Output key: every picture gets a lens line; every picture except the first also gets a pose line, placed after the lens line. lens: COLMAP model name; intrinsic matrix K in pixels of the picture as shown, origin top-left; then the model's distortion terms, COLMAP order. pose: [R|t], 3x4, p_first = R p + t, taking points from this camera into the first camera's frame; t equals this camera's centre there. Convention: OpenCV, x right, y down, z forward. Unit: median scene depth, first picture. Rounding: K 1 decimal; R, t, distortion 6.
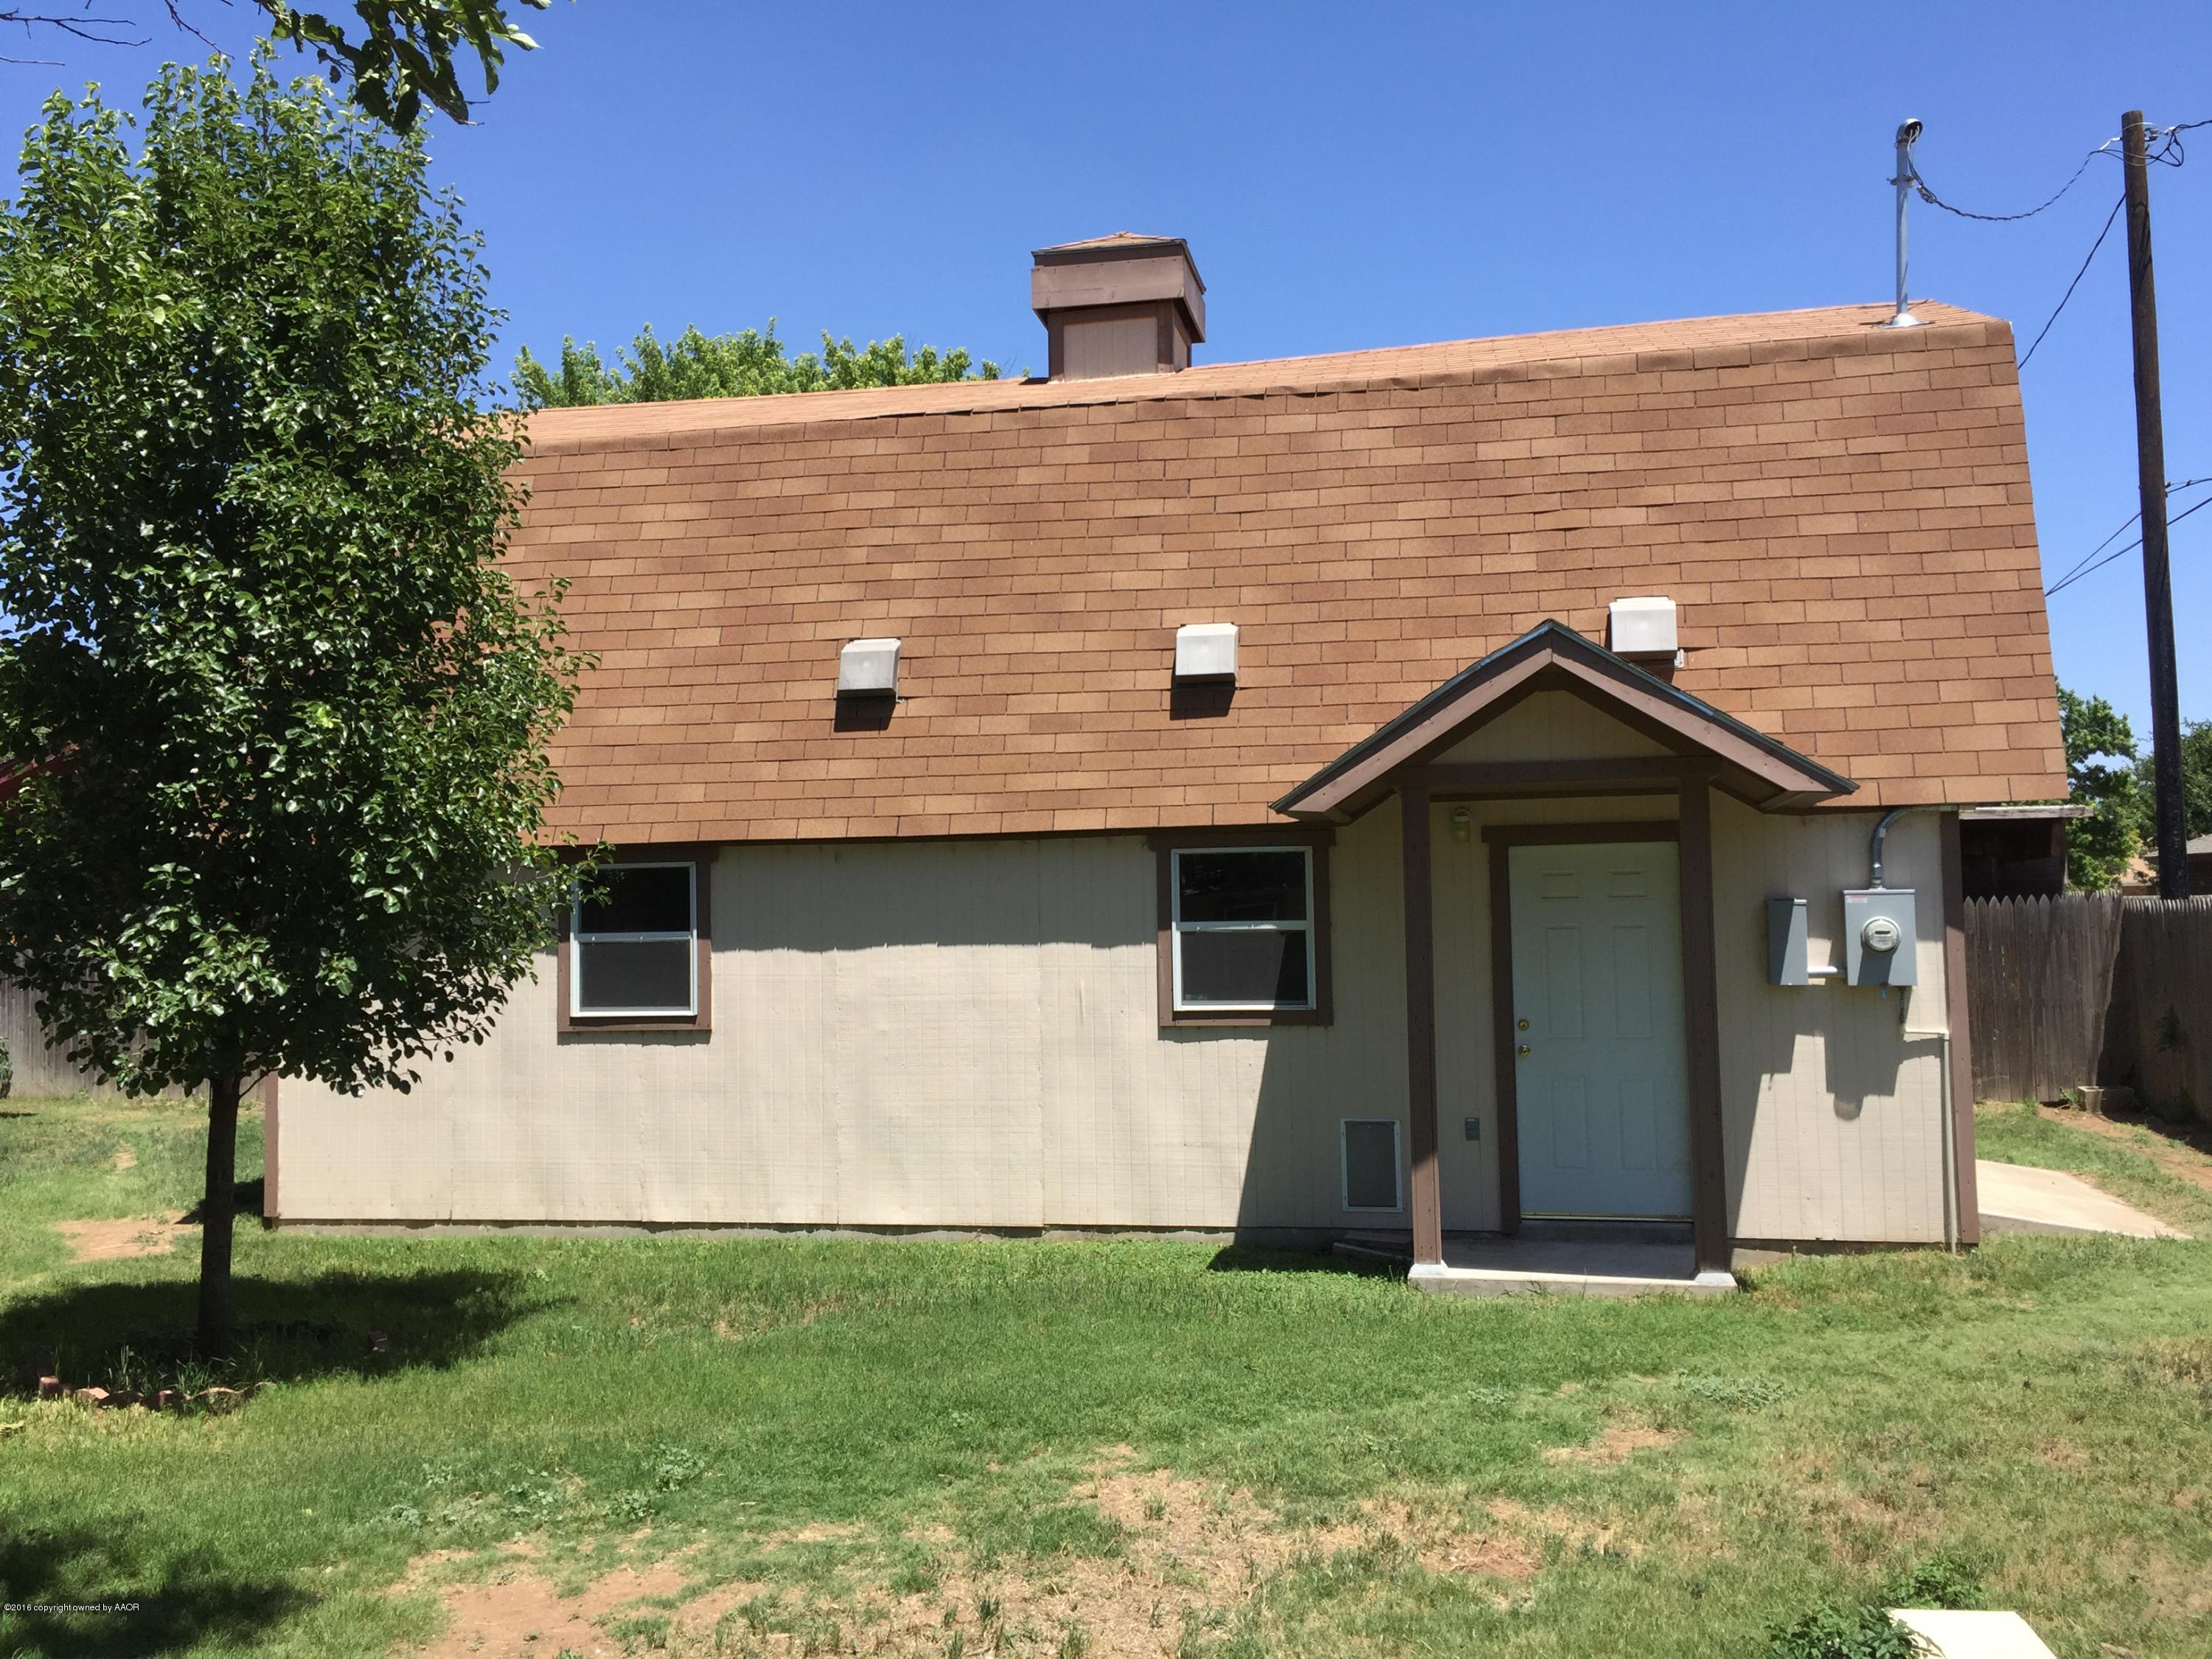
lens RADIAL K [[1897.0, 0, 1107.5], [0, 1897.0, 832.4], [0, 0, 1]] dist [0.082269, -0.097137]
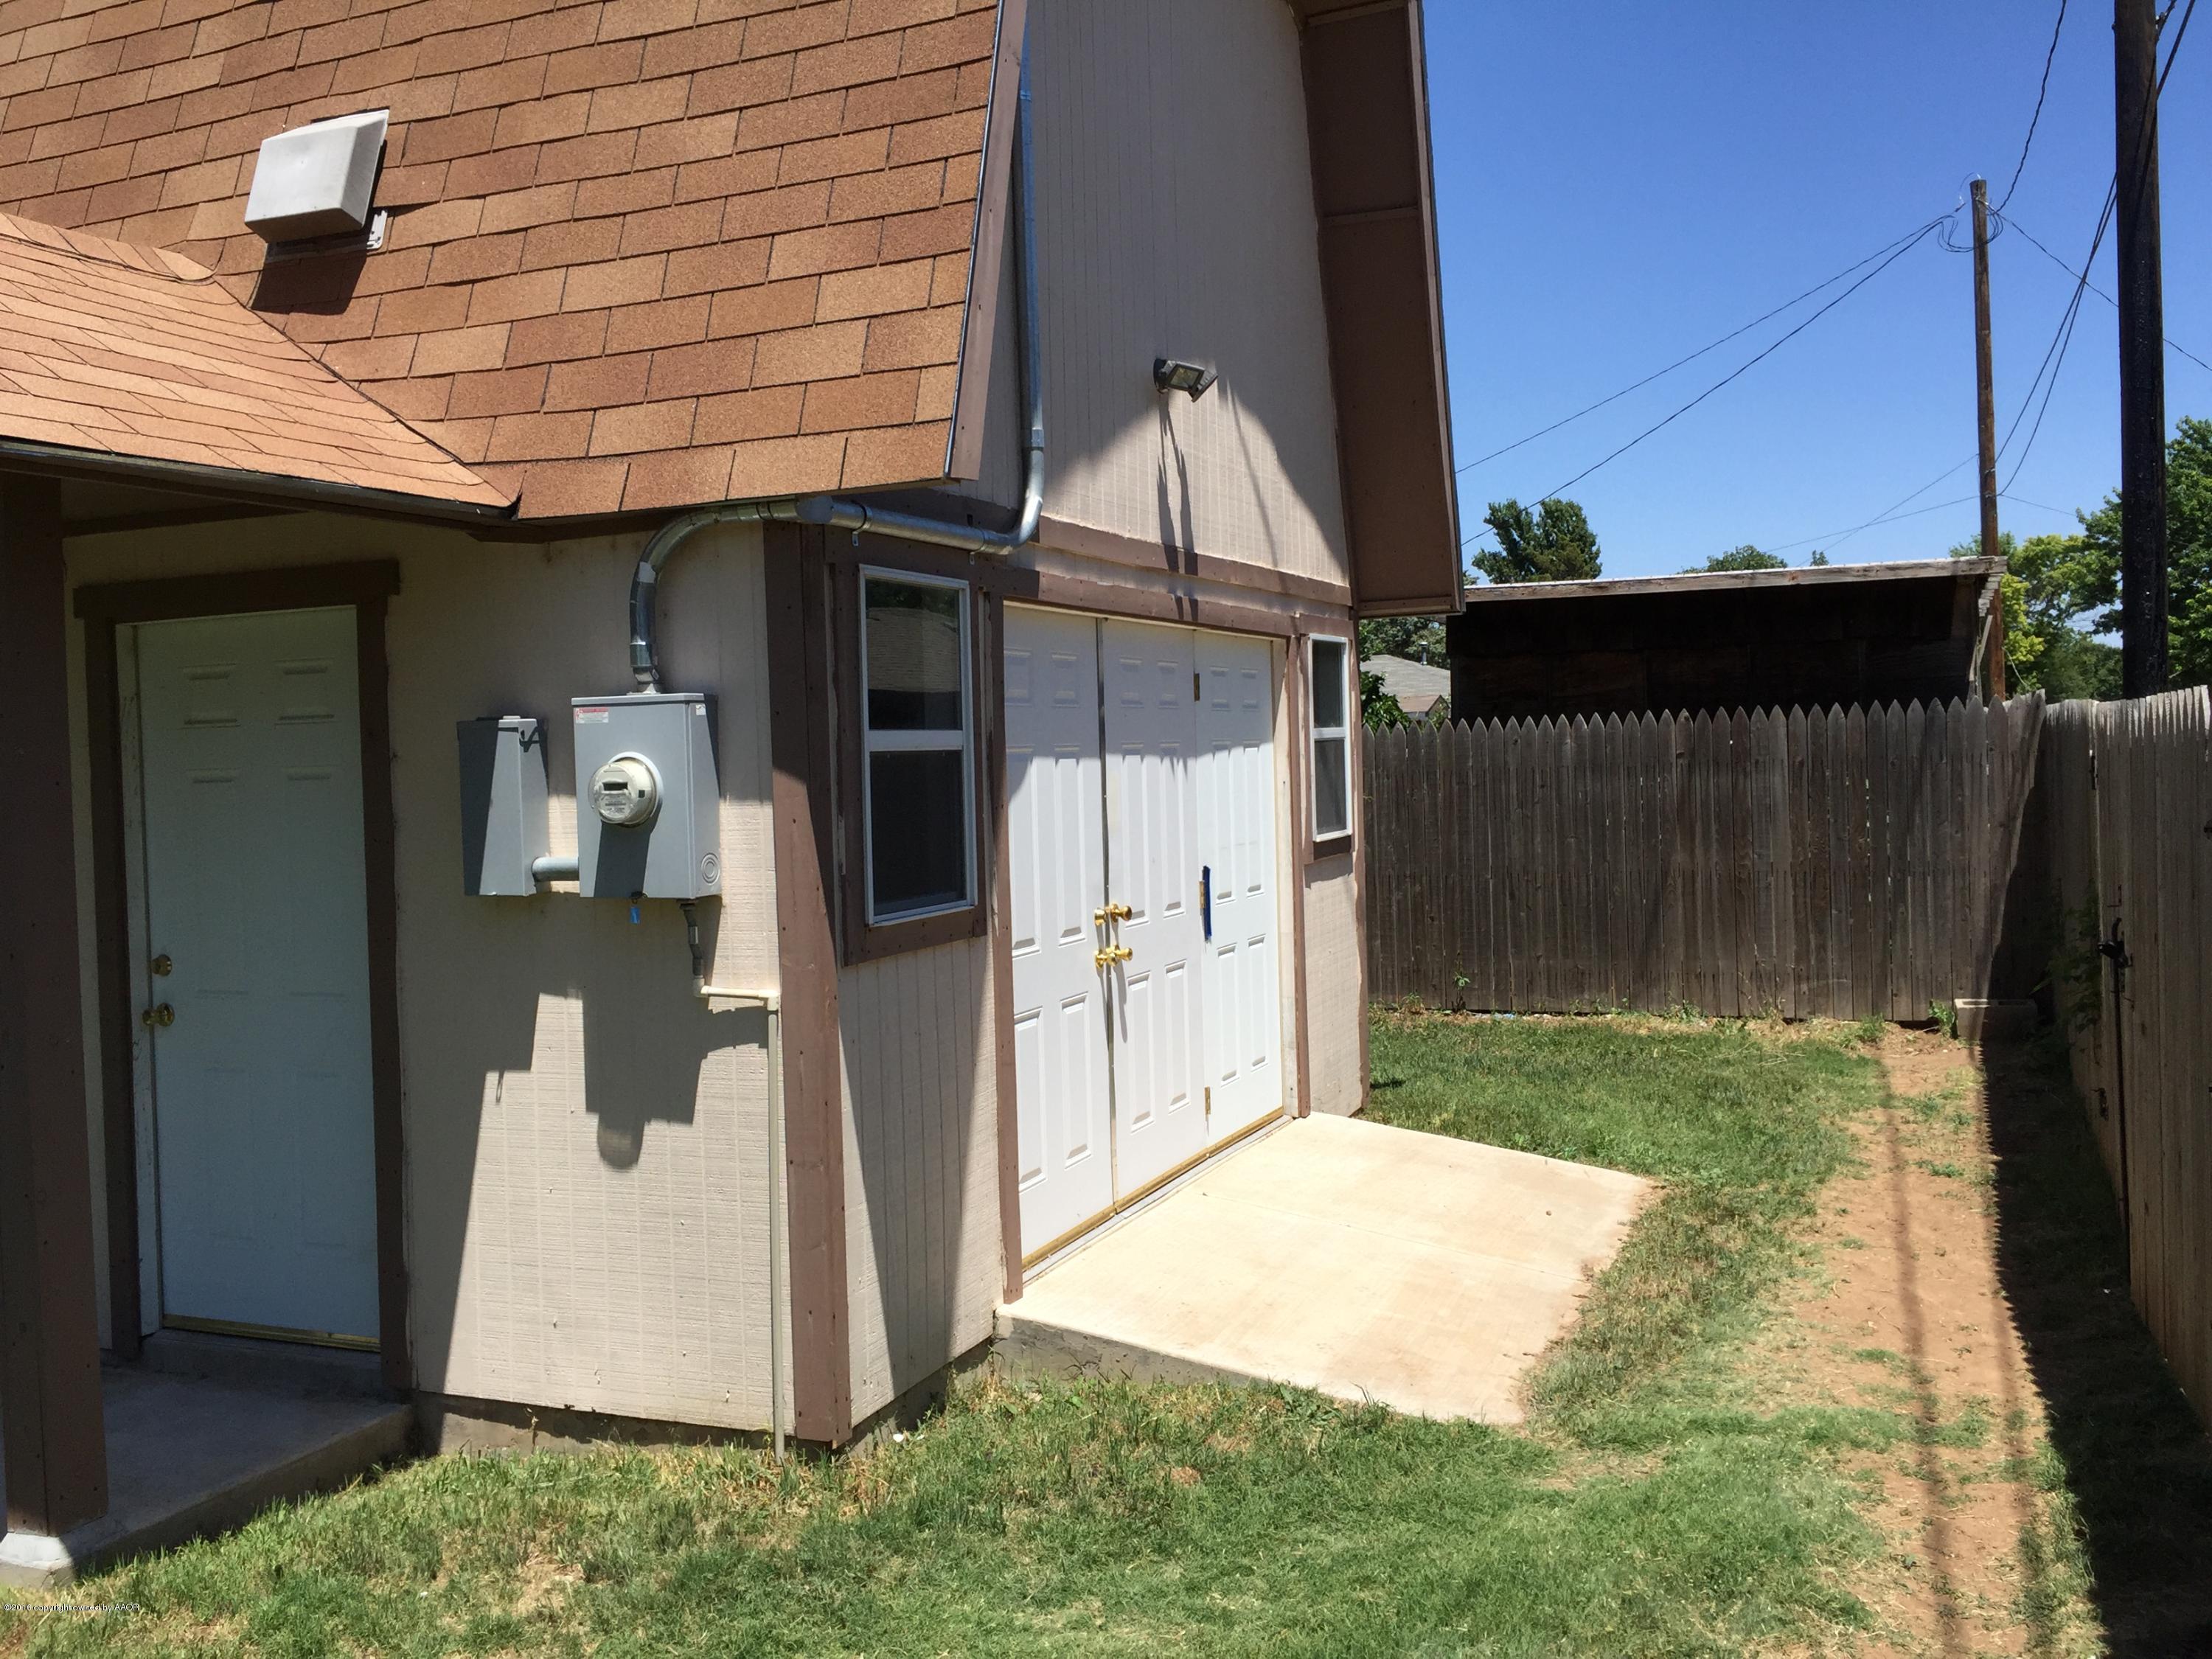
lens RADIAL K [[1897.0, 0, 1106.3], [0, 1897.0, 822.3], [0, 0, 1]] dist [0.082269, -0.097137]
pose [[0.980820, -0.005222, -0.194846, 0.597383], [0.021766, 0.996323, 0.082868, 0.024745], [0.193697, -0.085520, 0.977327, 0.555173]]
